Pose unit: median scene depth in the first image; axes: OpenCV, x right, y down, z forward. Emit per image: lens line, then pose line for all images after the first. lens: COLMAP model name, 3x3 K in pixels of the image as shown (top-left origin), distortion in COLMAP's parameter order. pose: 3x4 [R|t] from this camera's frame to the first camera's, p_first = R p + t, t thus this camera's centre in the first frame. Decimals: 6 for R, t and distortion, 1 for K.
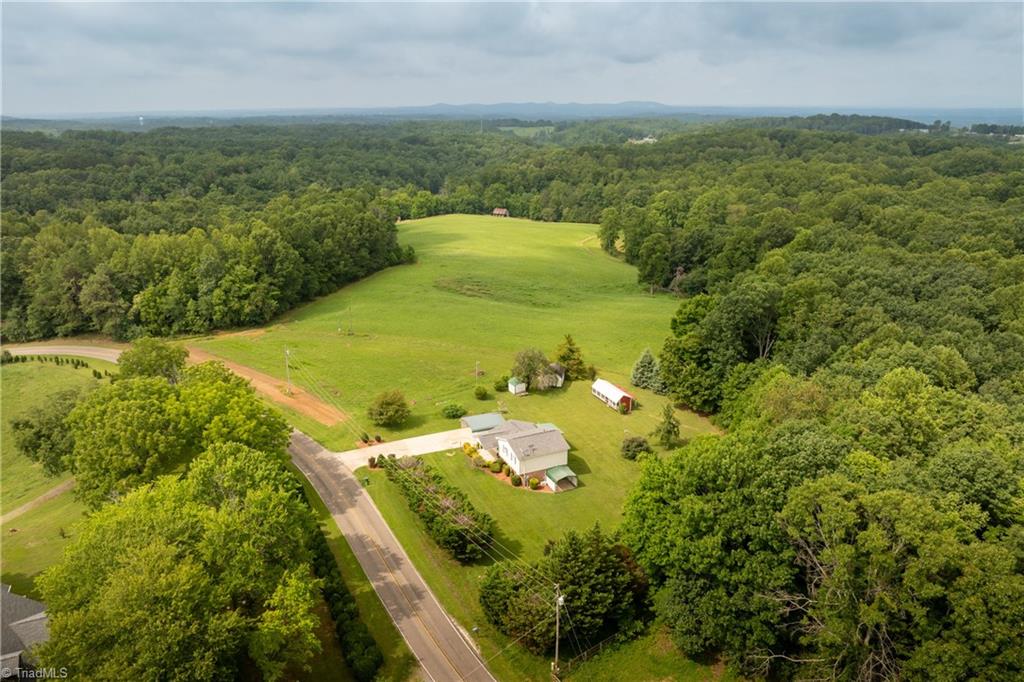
lens RADIAL K [[732.1, 0, 511.2], [0, 732.1, 350.8], [0, 0, 1]] dist [-0.026910, -0.016373]
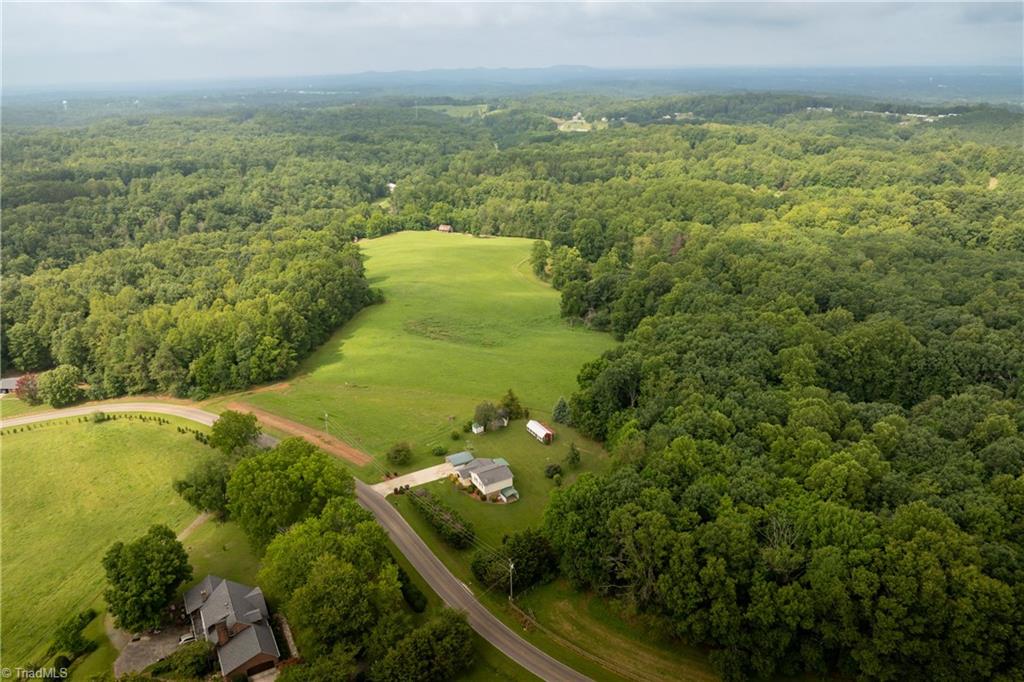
lens RADIAL K [[732.1, 0, 507.4], [0, 732.1, 332.1], [0, 0, 1]] dist [-0.026910, -0.016373]
pose [[0.996193, -0.047259, 0.073248, -0.025124], [0.045510, 0.998642, 0.025361, -0.143453], [-0.074347, -0.021931, 0.996991, -0.401247]]
